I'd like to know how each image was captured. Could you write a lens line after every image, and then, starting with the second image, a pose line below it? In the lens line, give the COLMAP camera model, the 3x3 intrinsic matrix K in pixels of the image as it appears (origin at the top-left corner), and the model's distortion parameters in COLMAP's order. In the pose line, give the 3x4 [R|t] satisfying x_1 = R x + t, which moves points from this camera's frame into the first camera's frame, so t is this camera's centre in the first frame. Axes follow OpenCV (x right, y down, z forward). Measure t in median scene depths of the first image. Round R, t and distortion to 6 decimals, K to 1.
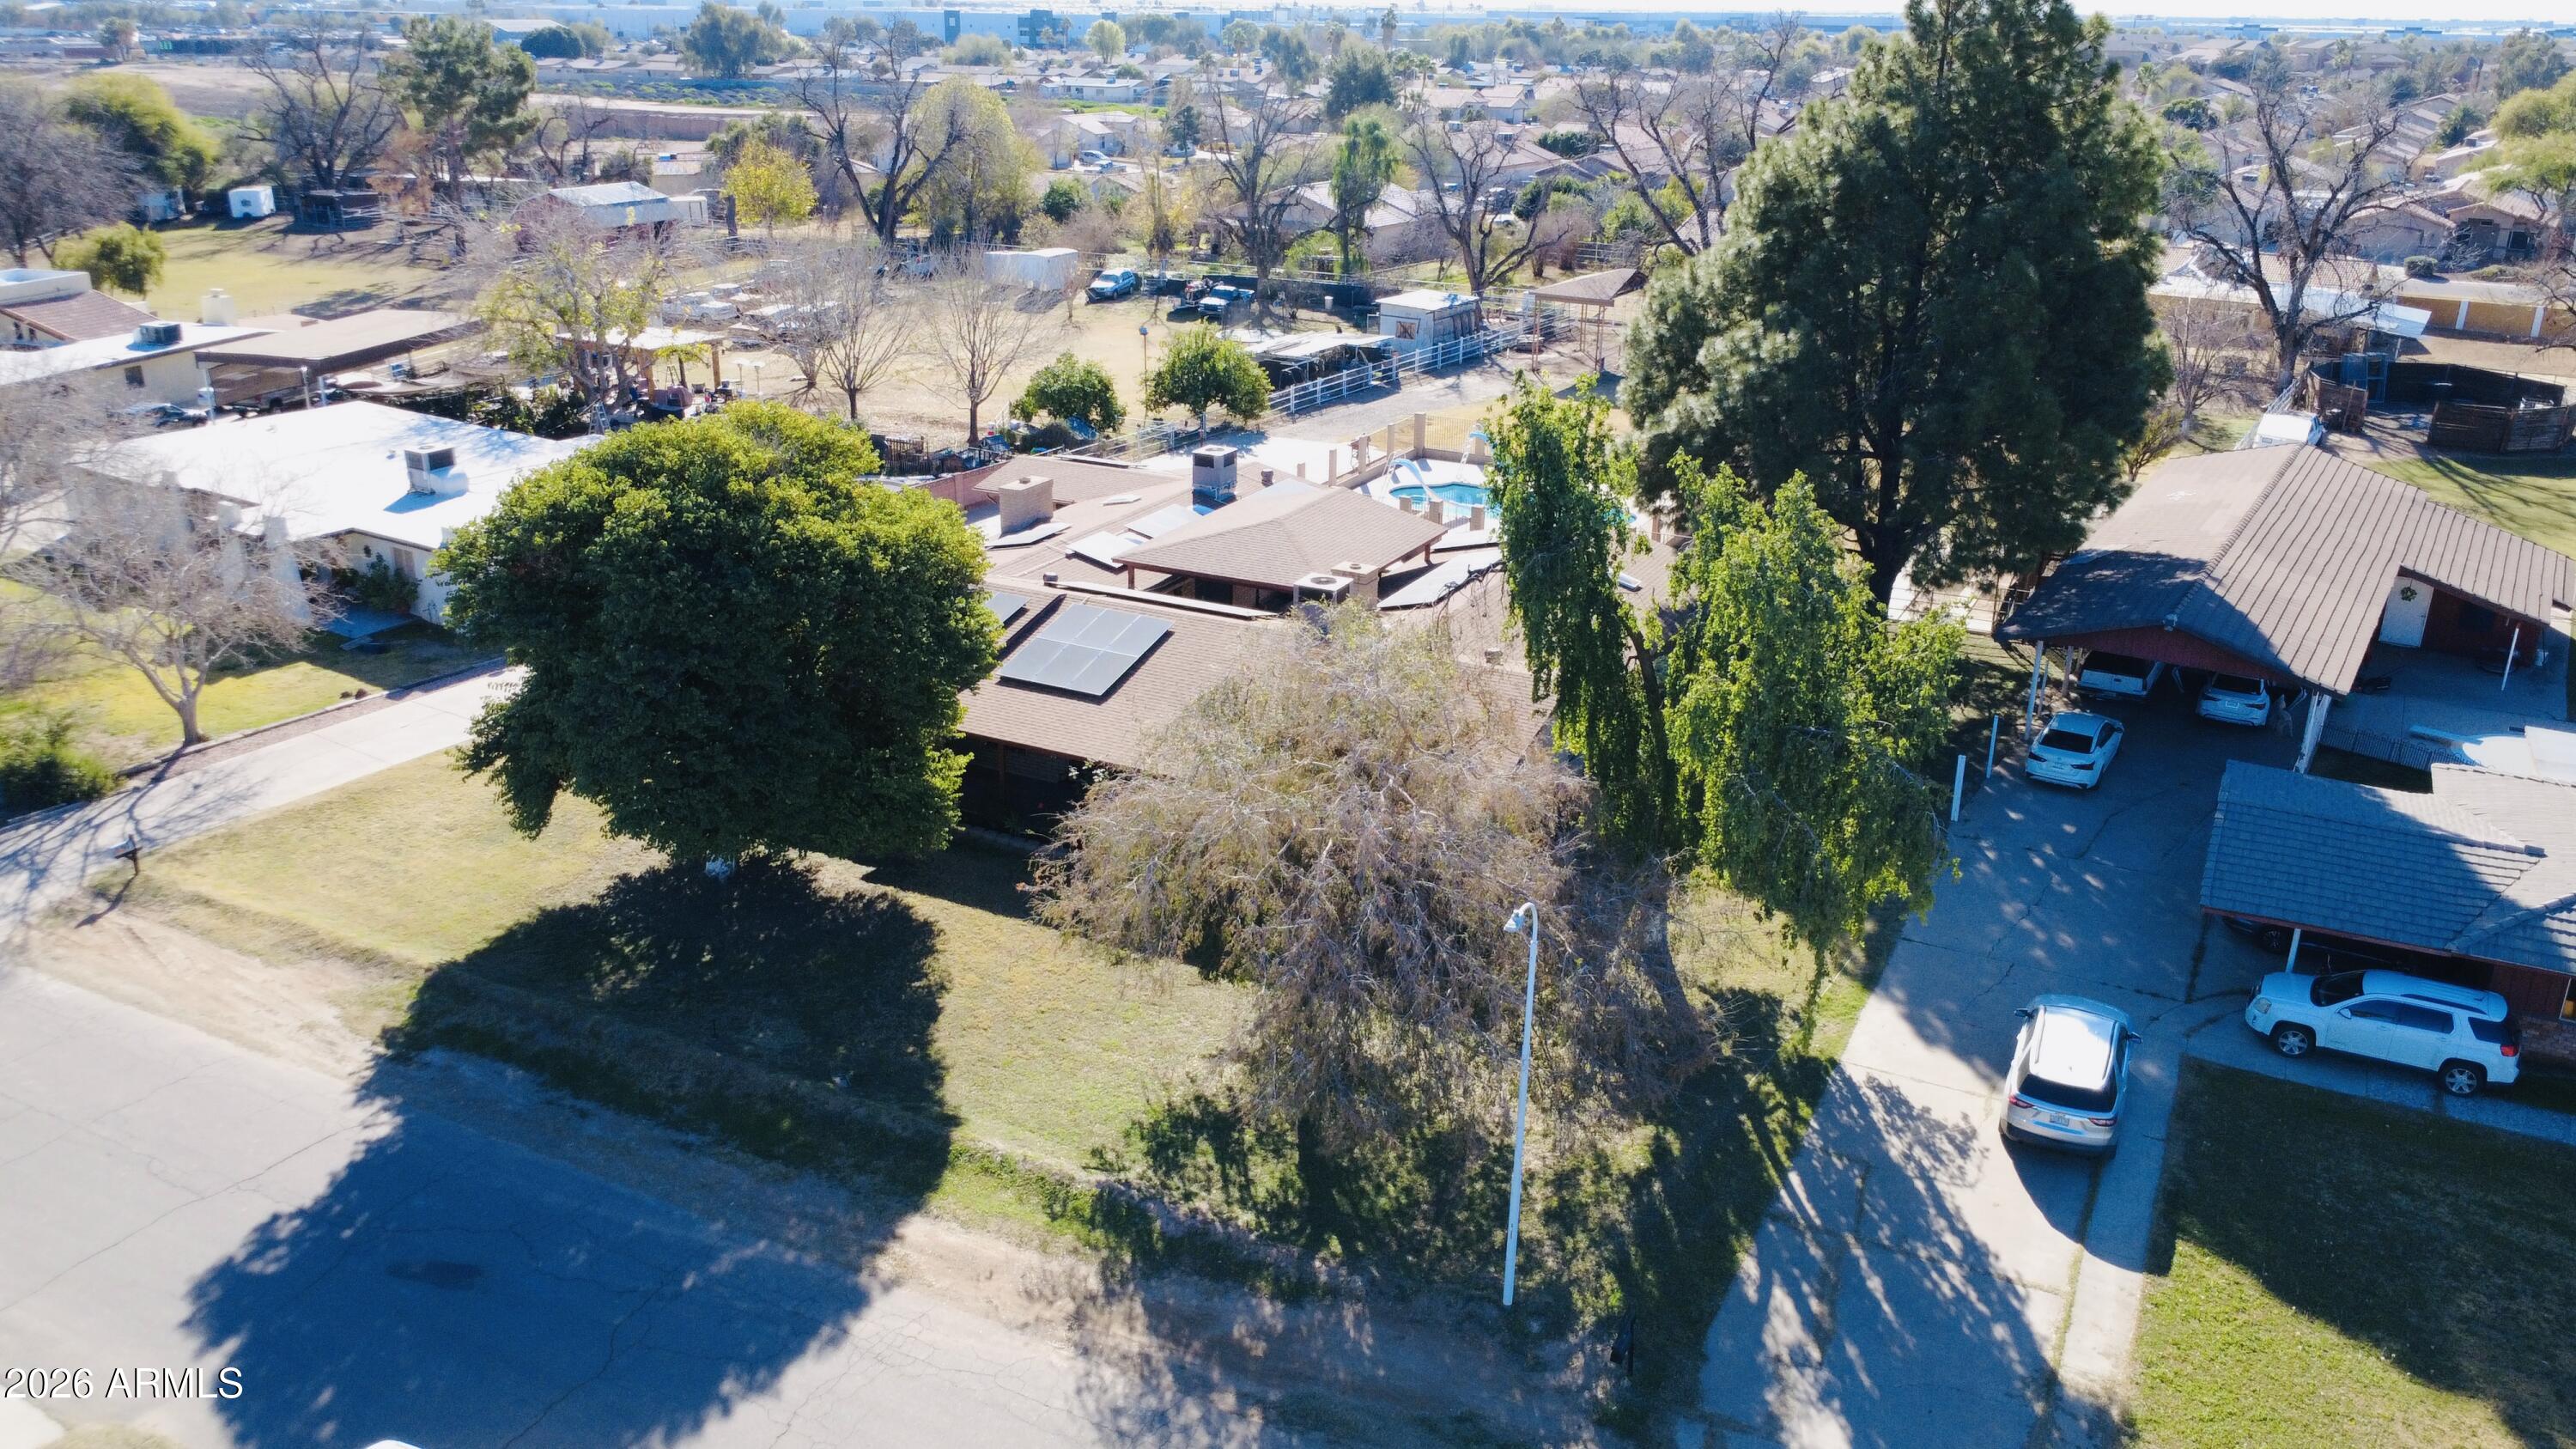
lens RADIAL K [[1889.1, 0, 1288.0], [0, 1889.1, 724.5], [0, 0, 1]] dist [0.004796, 0.006489]
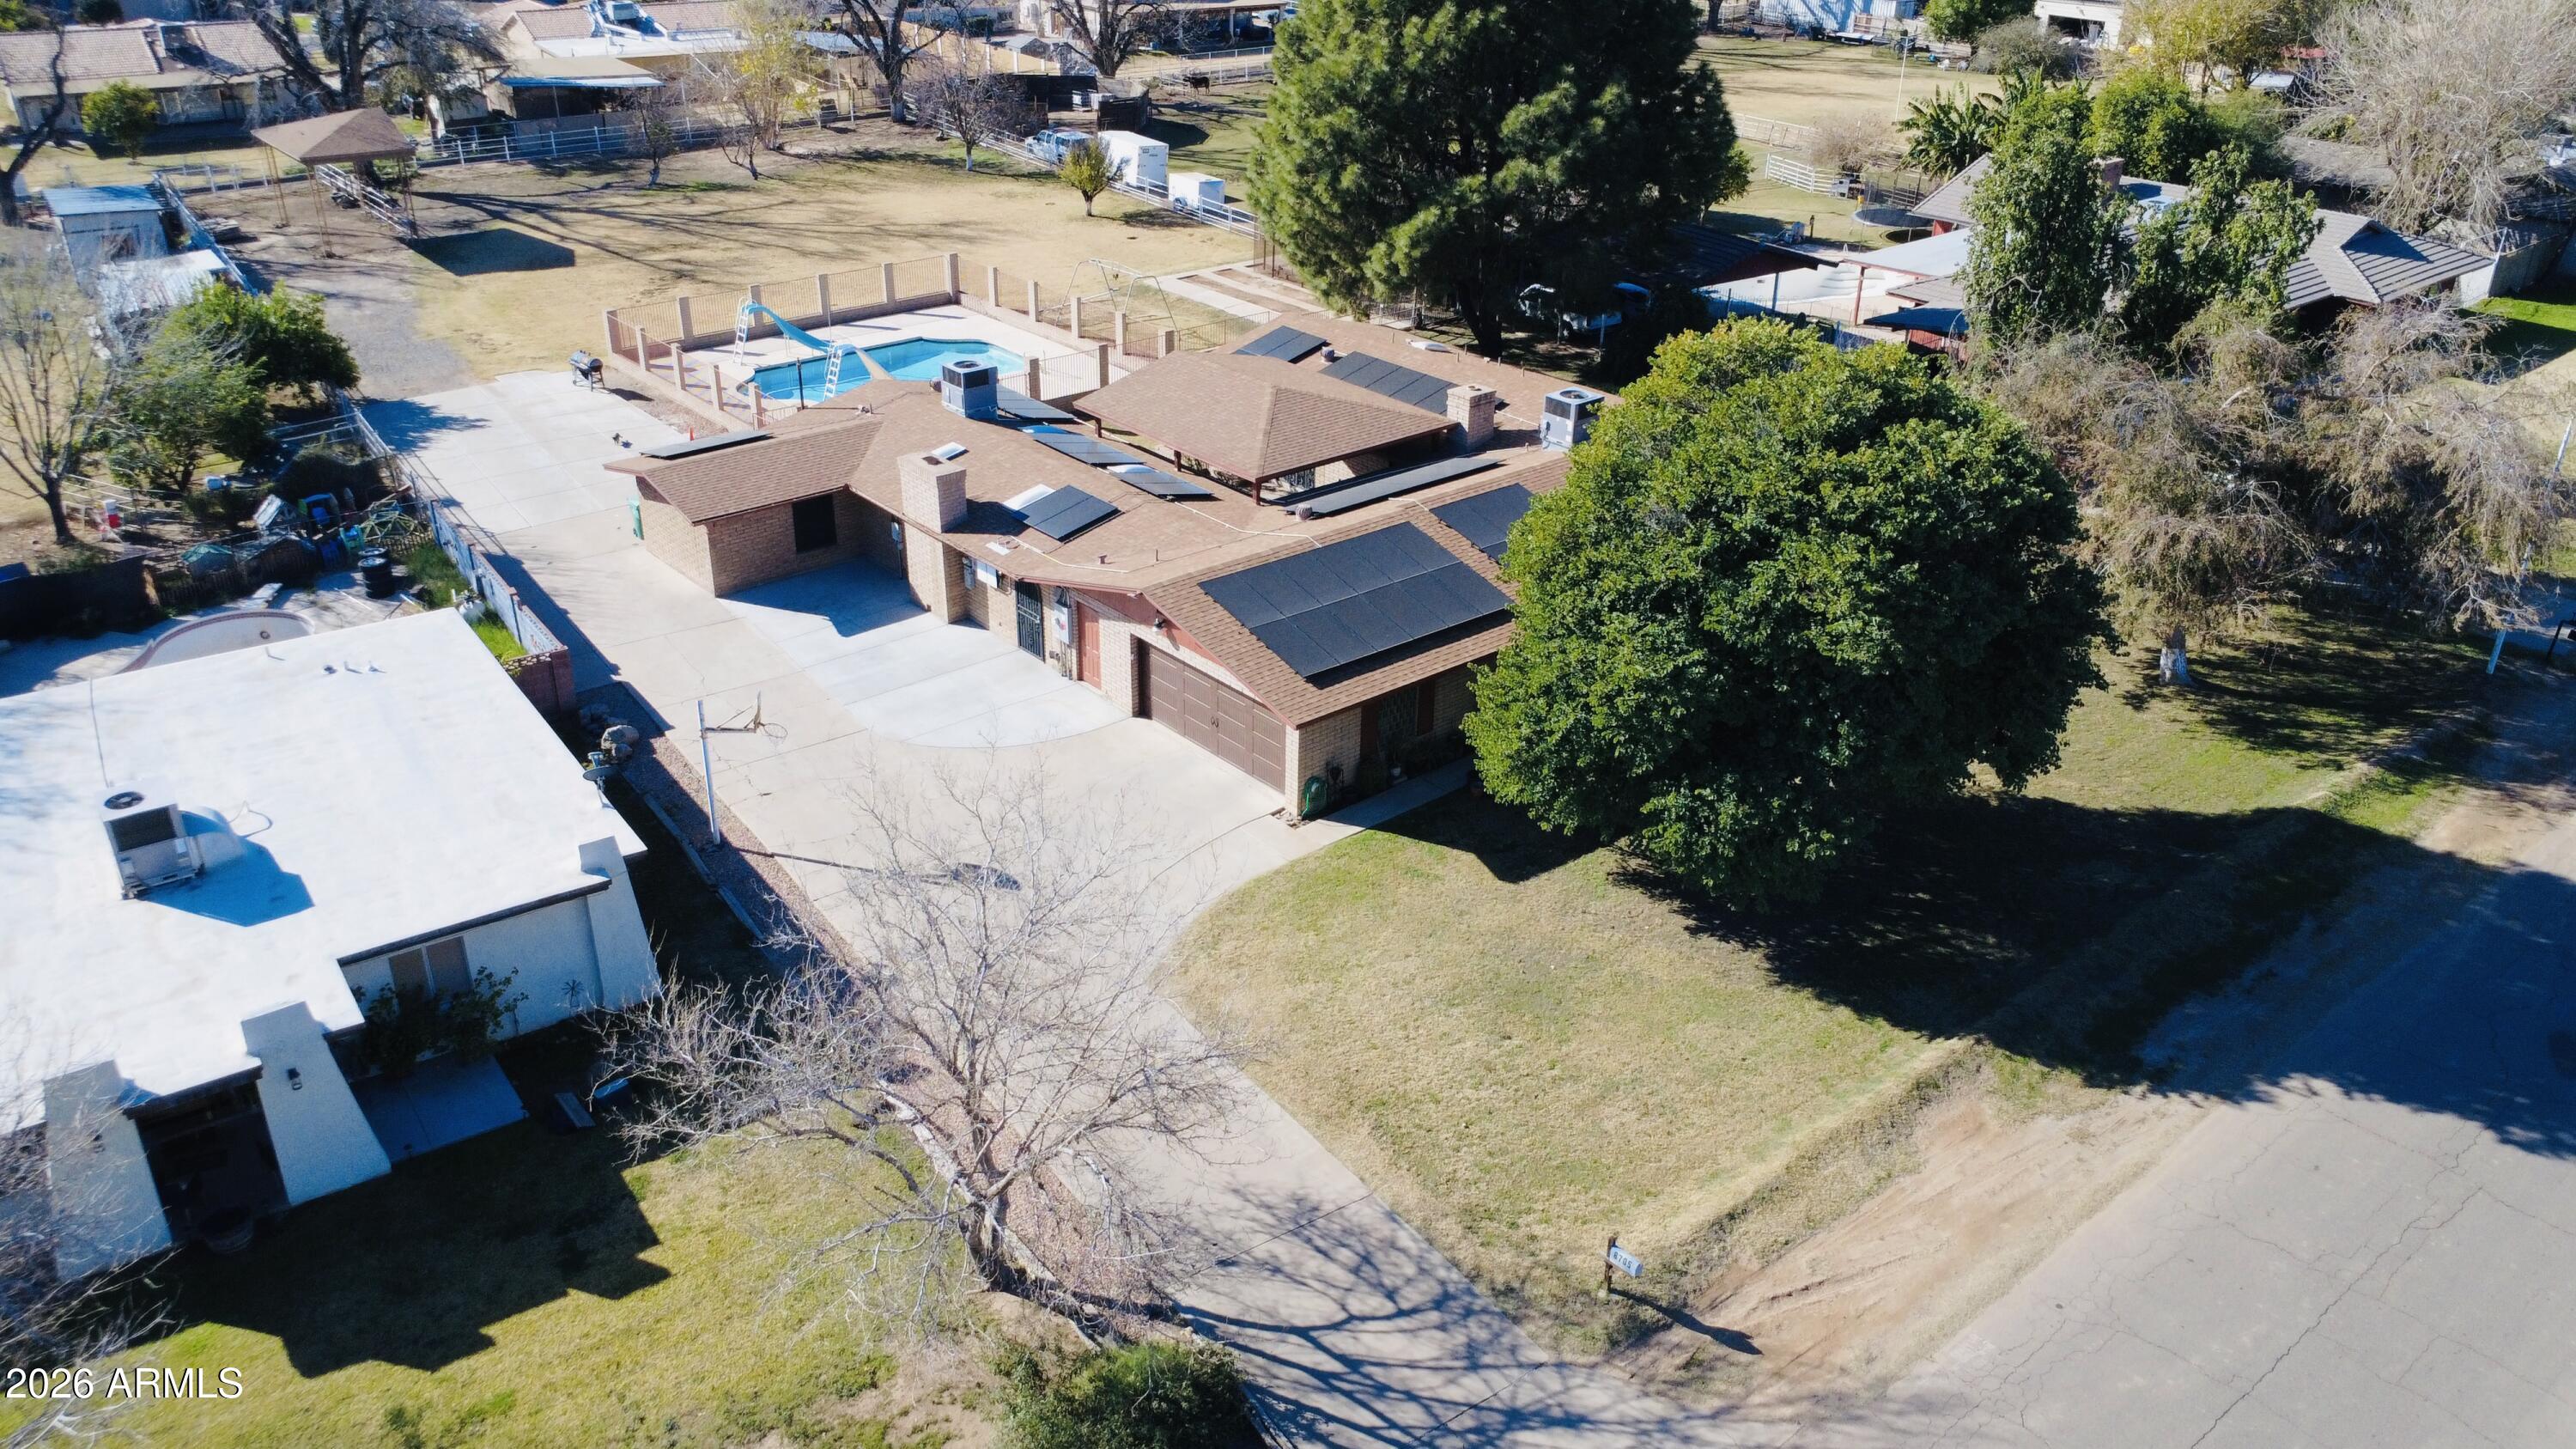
lens RADIAL K [[1889.1, 0, 1288.0], [0, 1889.1, 724.5], [0, 0, 1]] dist [0.004796, 0.006489]
pose [[0.388027, -0.425924, 0.817327, -1.276439], [0.320729, 0.893784, 0.313500, -0.383102], [-0.864042, 0.140494, 0.483419, 0.885900]]
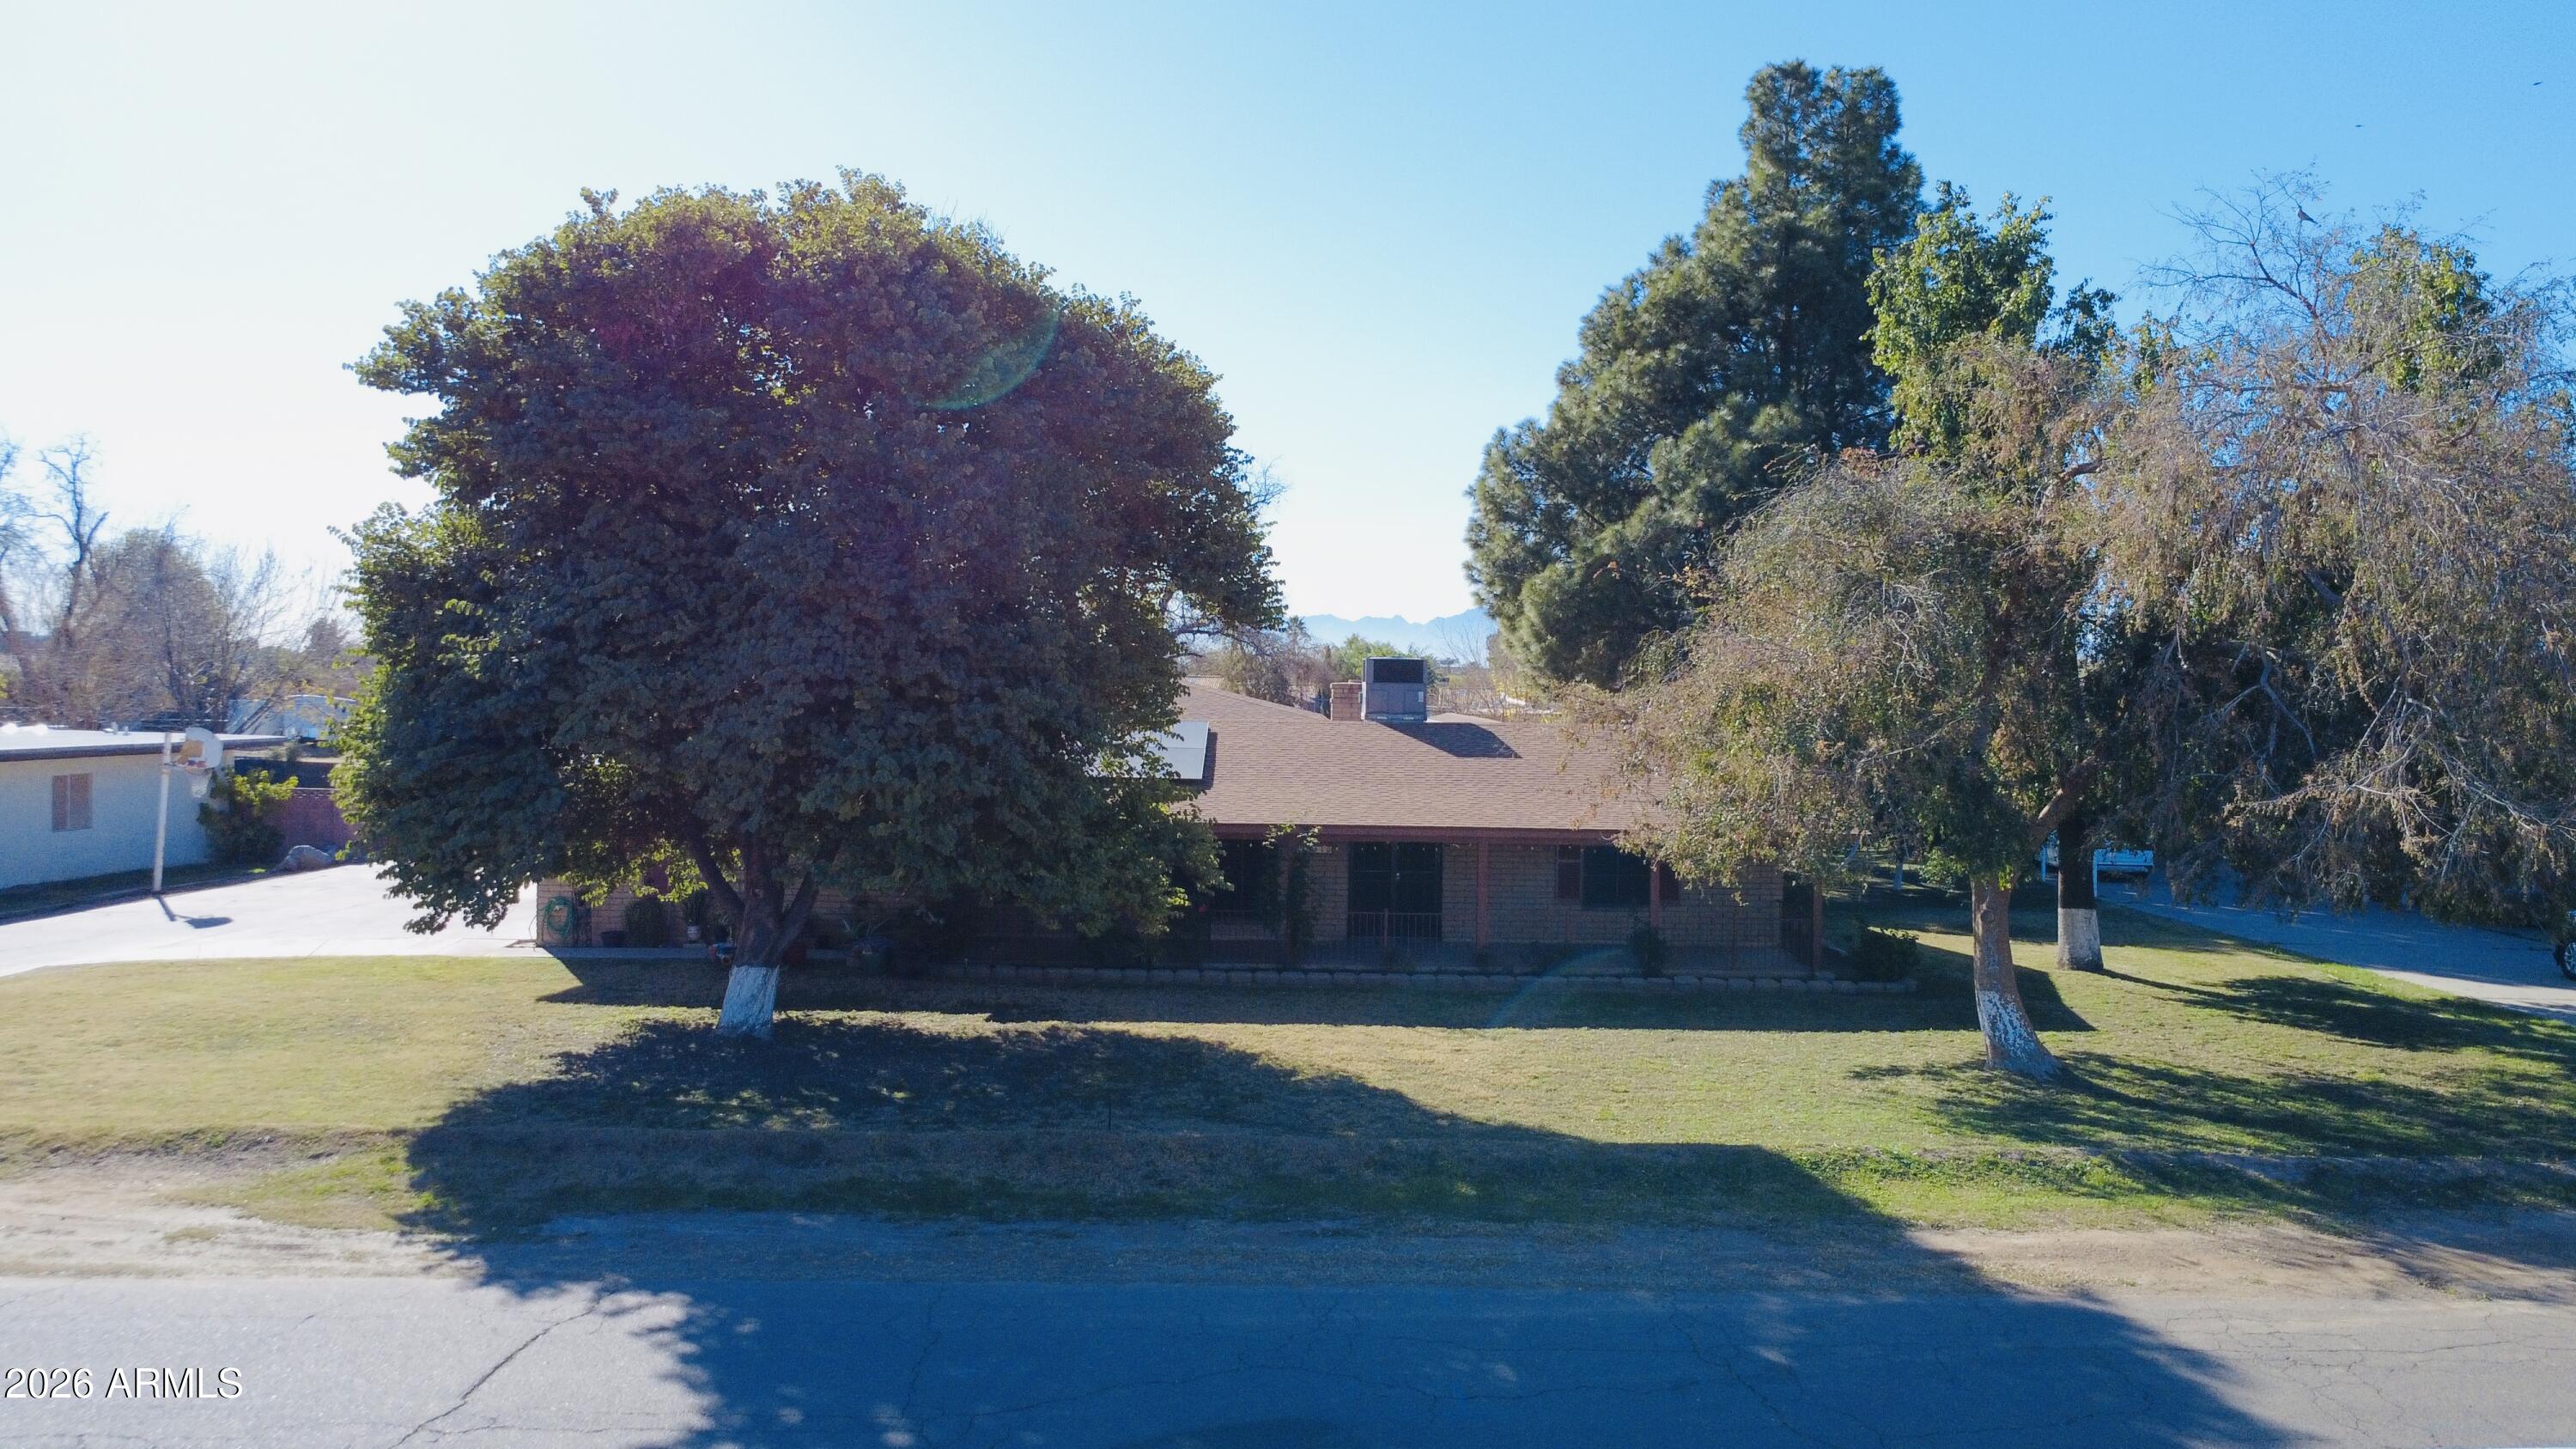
lens RADIAL K [[1898.2, 0, 1282.7], [0, 1898.2, 720.7], [0, 0, 1]] dist [0.002988, -0.003969]
pose [[0.887723, -0.011977, 0.460222, -0.502852], [0.161614, 0.944148, -0.287166, 0.214647], [-0.431079, 0.329303, 0.840078, 0.511792]]
